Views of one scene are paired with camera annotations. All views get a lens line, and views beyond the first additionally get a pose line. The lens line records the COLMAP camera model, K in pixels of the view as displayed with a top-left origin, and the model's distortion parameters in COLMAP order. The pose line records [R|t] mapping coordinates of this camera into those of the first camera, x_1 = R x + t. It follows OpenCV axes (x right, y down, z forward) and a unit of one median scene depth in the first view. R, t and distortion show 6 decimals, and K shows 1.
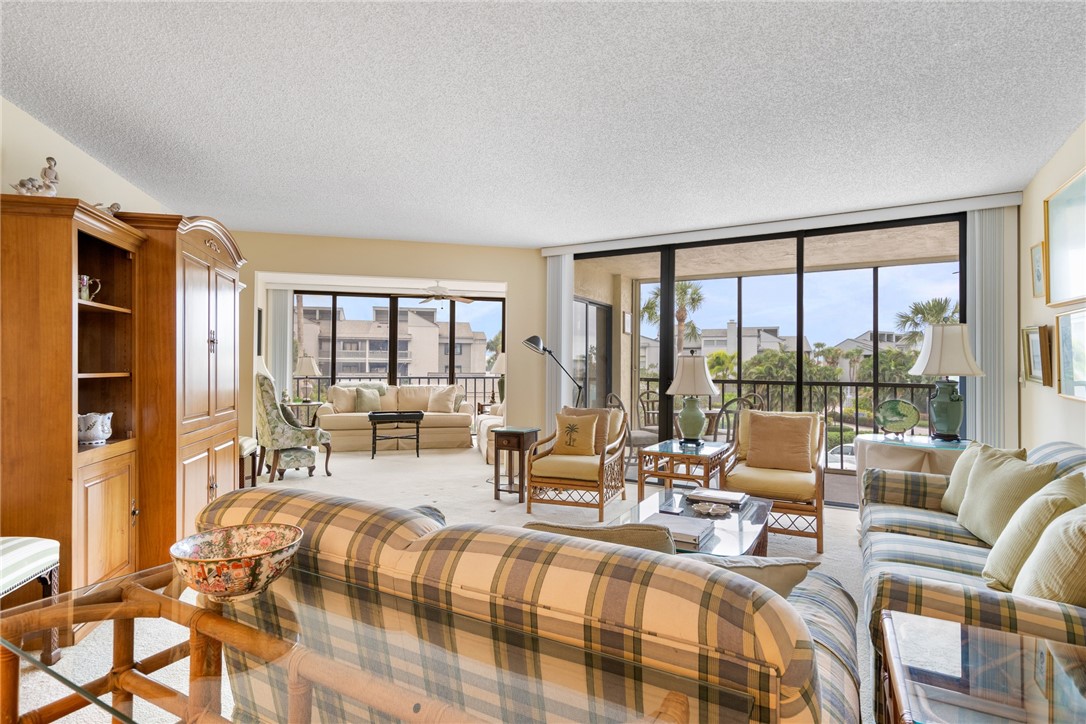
lens RADIAL K [[539.0, 0, 543.0], [0, 539.0, 362.0], [0, 0, 1]] dist [0.000702, -0.000640]
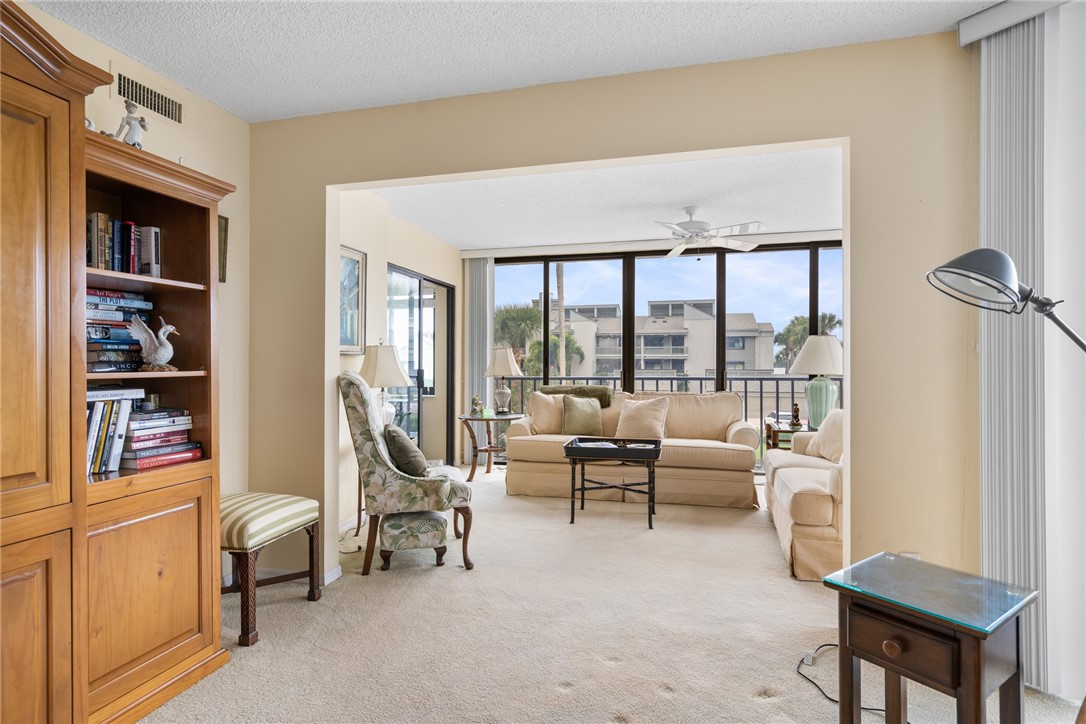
lens RADIAL K [[551.8, 0, 543.0], [0, 551.8, 362.0], [0, 0, 1]] dist [-0.001832, -0.000775]
pose [[0.877086, -0.007068, -0.480281, -0.059360], [0.010294, 0.999939, 0.004084, 0.006013], [0.480223, -0.008526, 0.877105, 0.465323]]
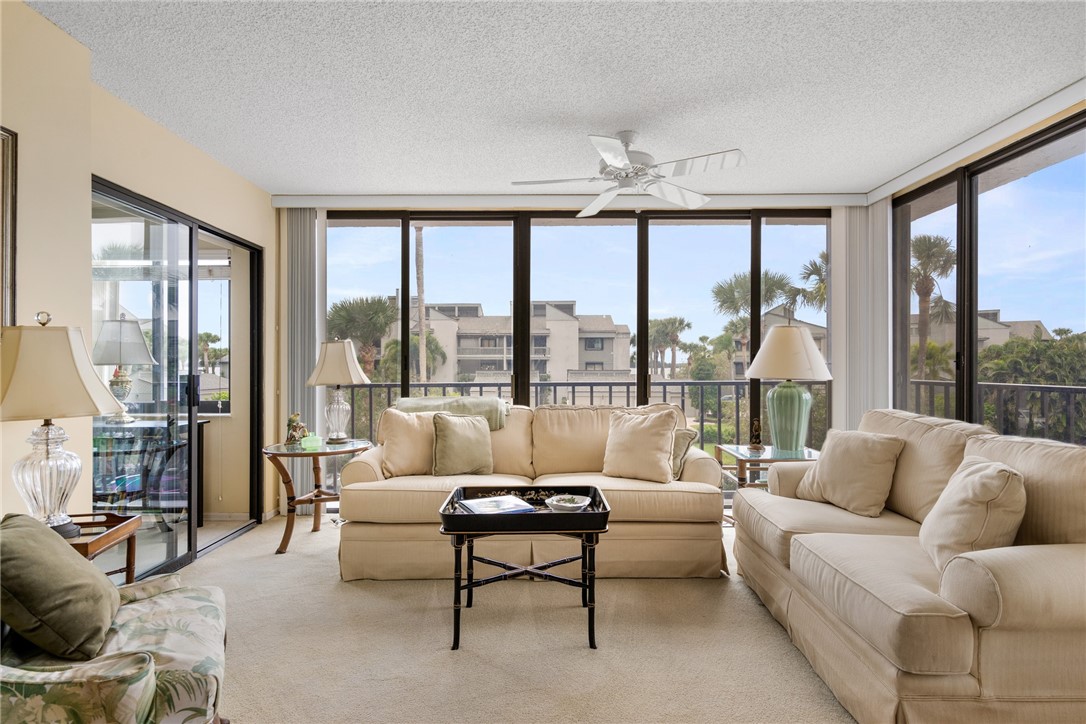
lens RADIAL K [[558.2, 0, 542.8], [0, 558.2, 364.6], [0, 0, 1]] dist [0.002133, 0.000762]
pose [[0.968569, -0.007296, -0.248637, -0.177988], [0.010018, 0.999903, 0.009684, 0.007314], [0.248542, -0.011870, 0.968548, 0.680144]]
